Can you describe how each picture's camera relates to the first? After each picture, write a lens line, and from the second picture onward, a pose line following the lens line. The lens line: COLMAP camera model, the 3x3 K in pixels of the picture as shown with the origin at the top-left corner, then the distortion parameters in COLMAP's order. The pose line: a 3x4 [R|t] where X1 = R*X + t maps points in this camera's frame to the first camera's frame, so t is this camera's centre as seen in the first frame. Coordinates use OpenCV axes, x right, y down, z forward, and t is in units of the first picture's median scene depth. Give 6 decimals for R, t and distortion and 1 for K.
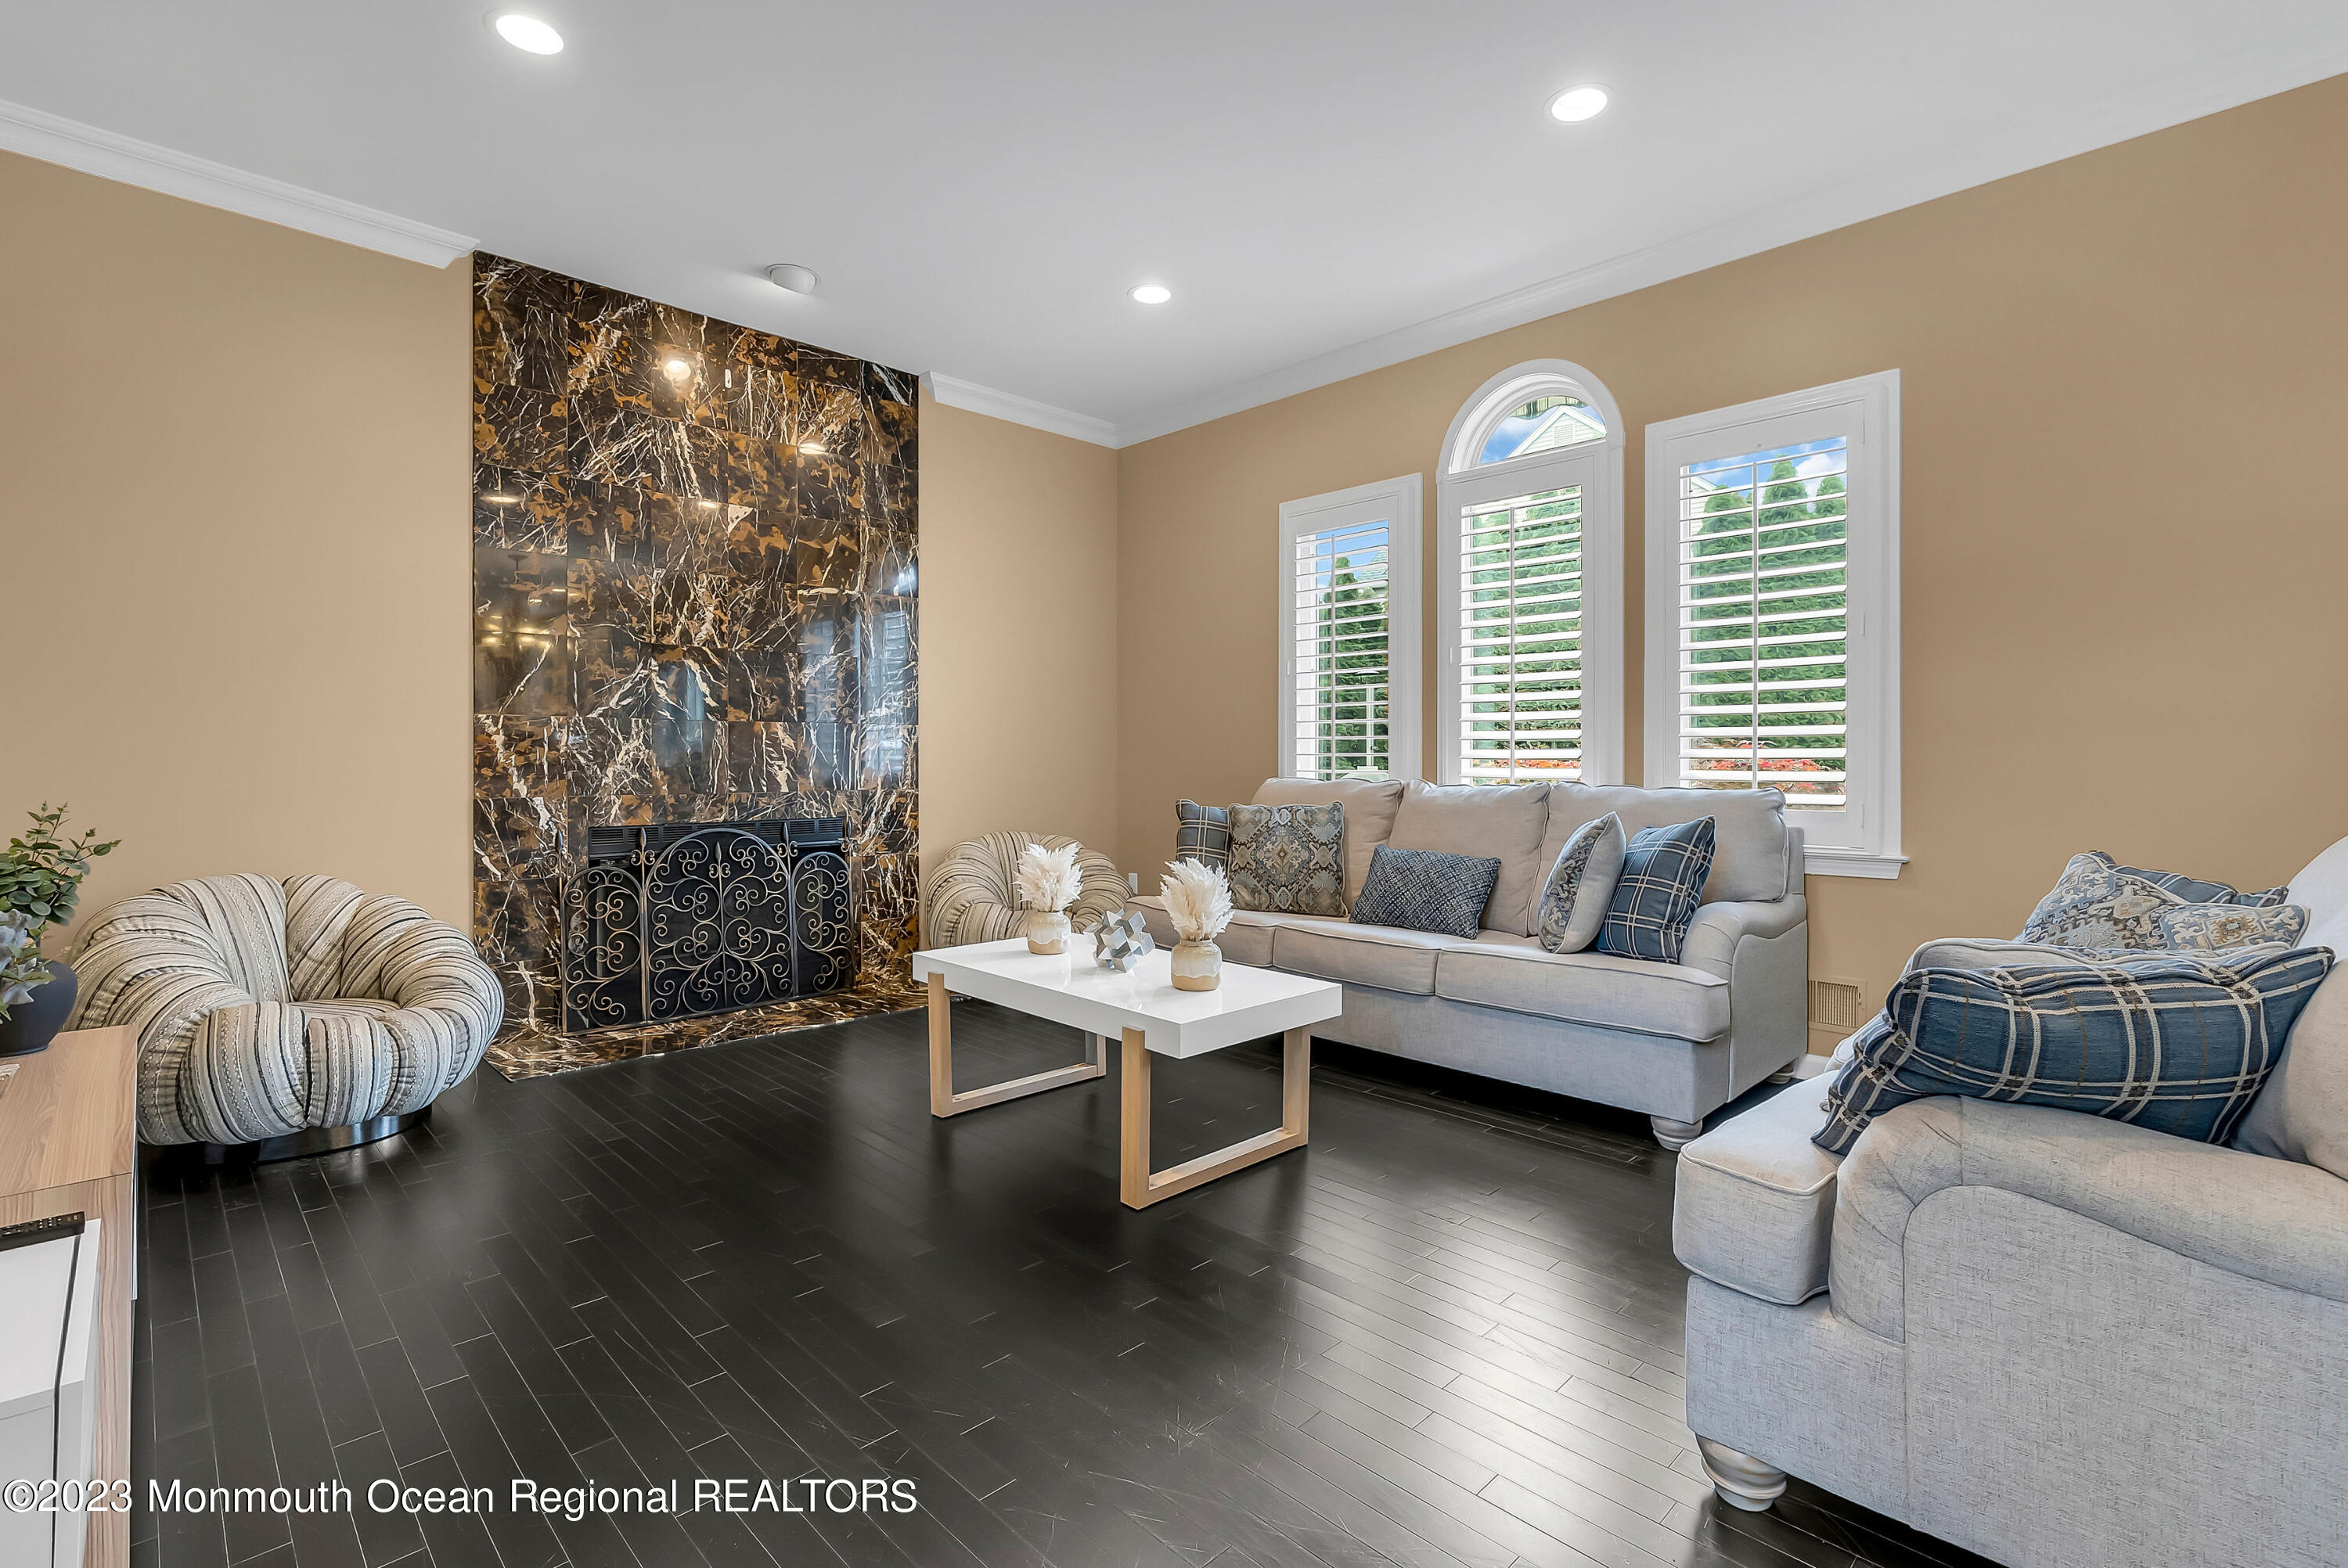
lens RADIAL K [[1071.1, 0, 1164.7], [0, 1071.1, 783.4], [0, 0, 1]] dist [-0.000402, 0.000335]
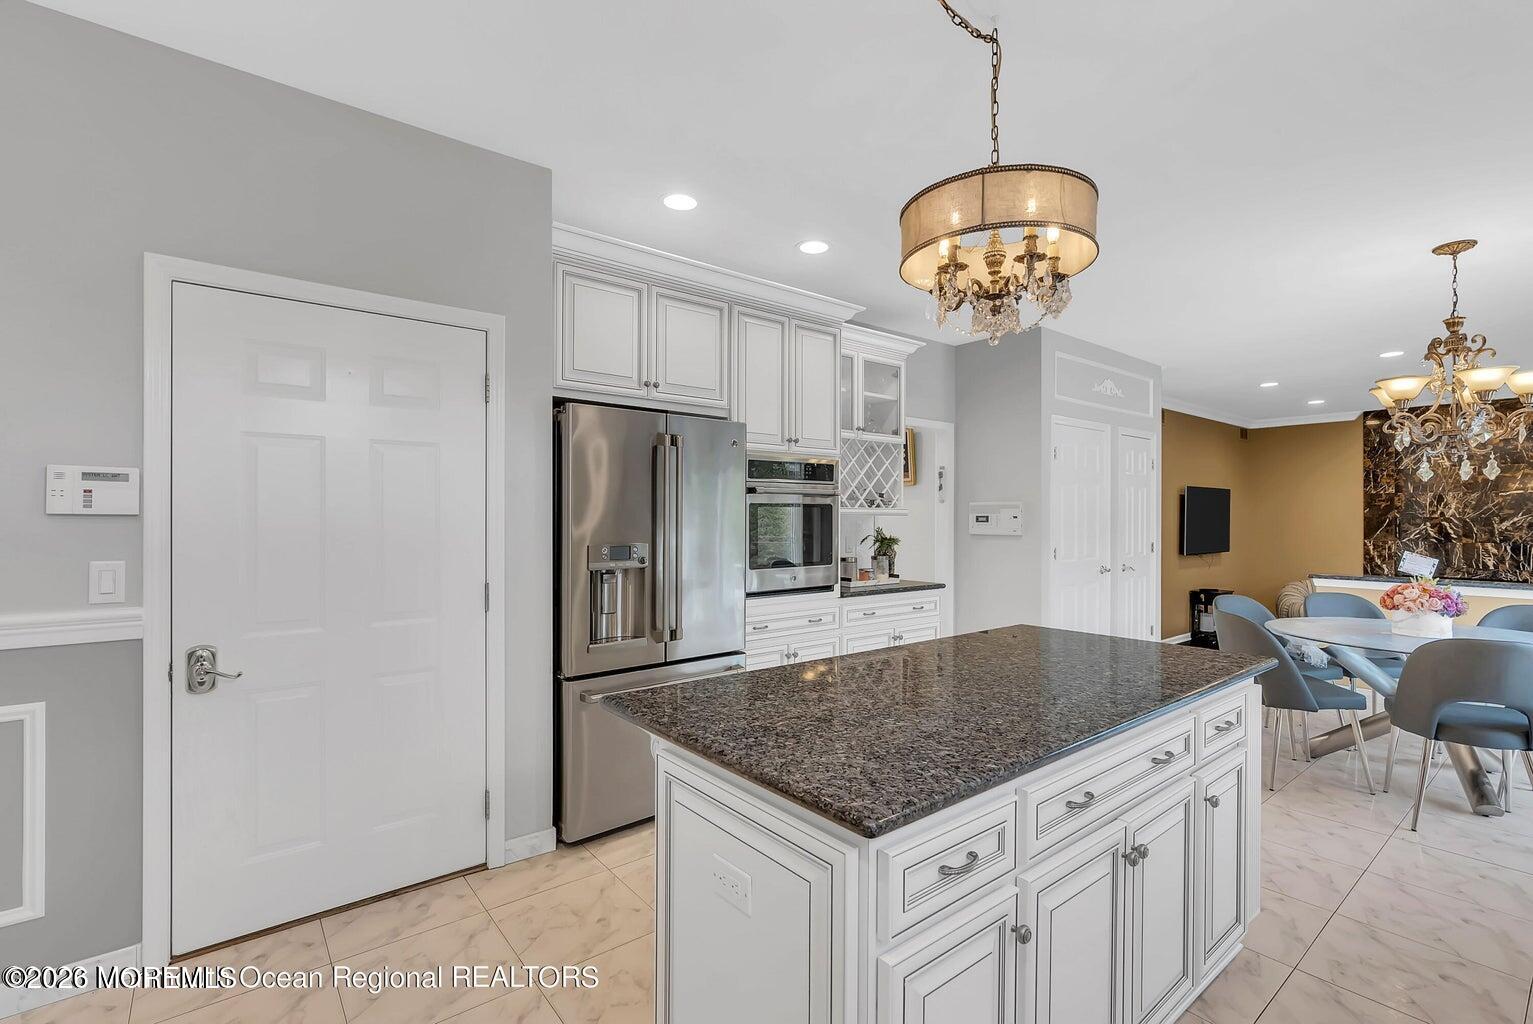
lens RADIAL K [[691.9, 0, 771.6], [0, 691.9, 514.1], [0, 0, 1]] dist [-0.010656, 0.007328]
pose [[-0.089034, 0.004594, -0.996018, 1.598830], [-0.011752, 0.999915, 0.005662, -0.124171], [0.995959, 0.012209, -0.088973, -0.672905]]
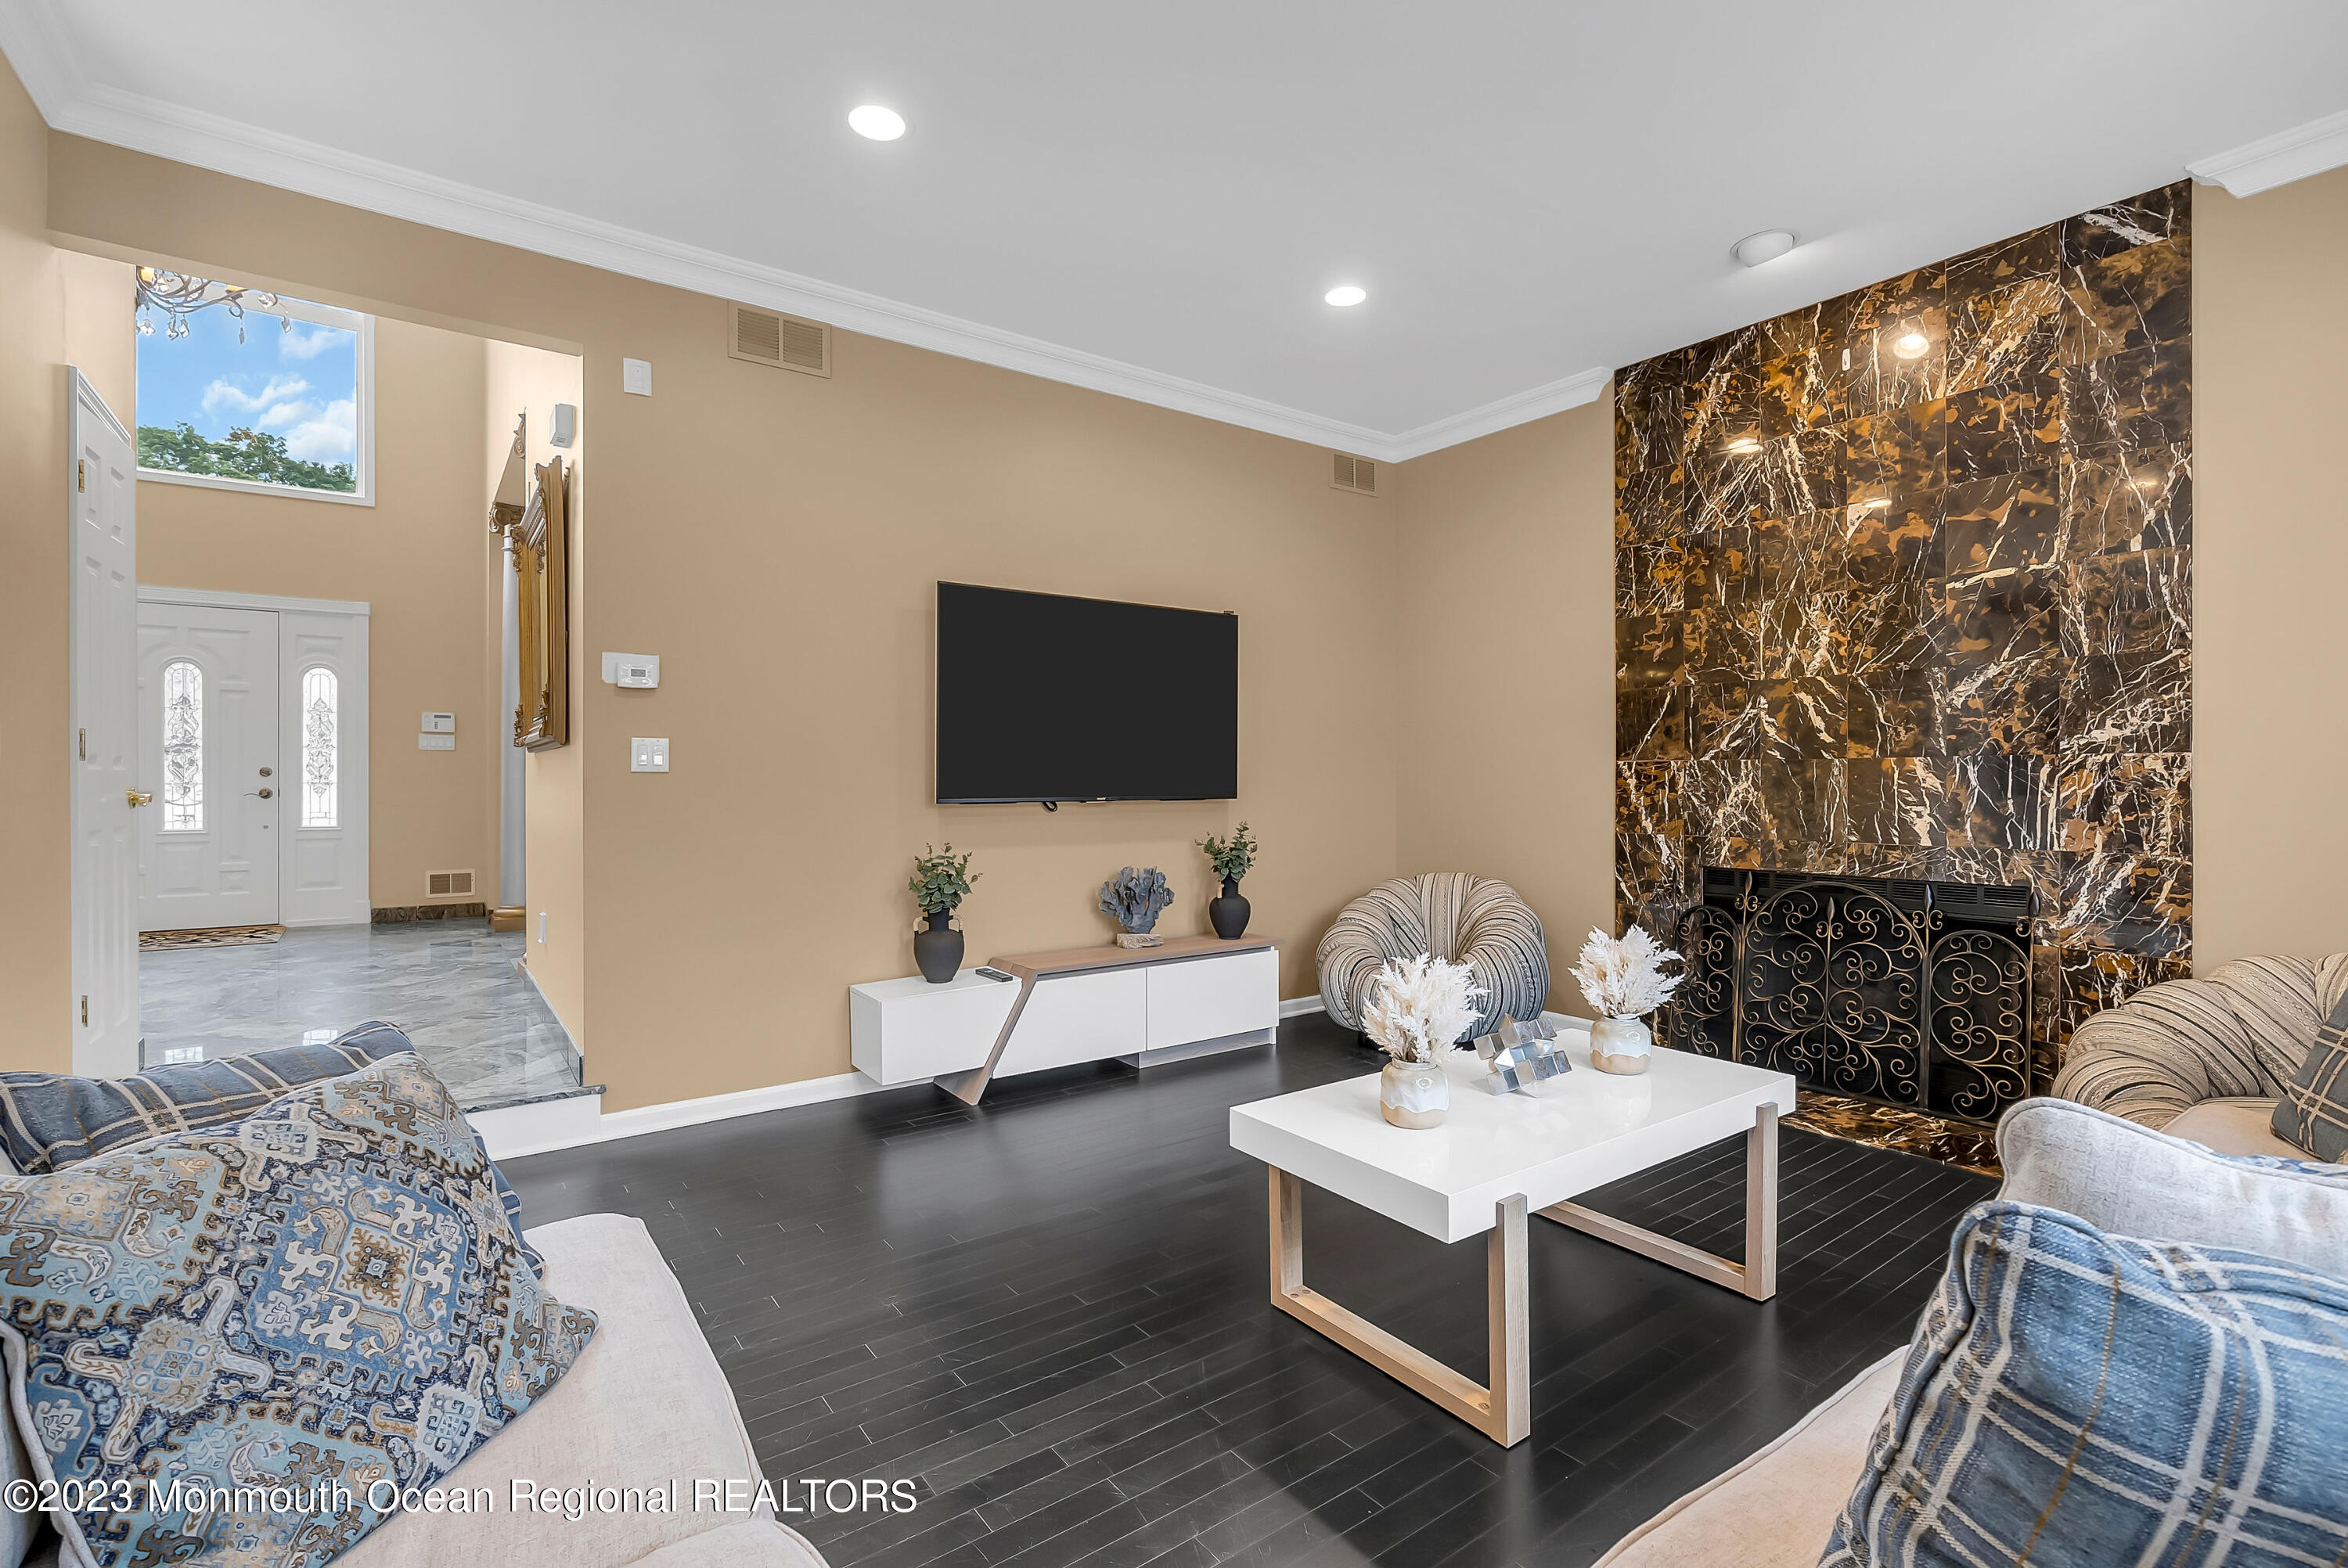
lens RADIAL K [[1071.1, 0, 1164.7], [0, 1071.1, 783.4], [0, 0, 1]] dist [-0.000402, 0.000335]
pose [[-0.142337, 0.013159, -0.989731, 0.525820], [-0.009076, 0.999852, 0.014599, -0.046343], [0.989777, 0.011060, -0.142197, 0.587913]]
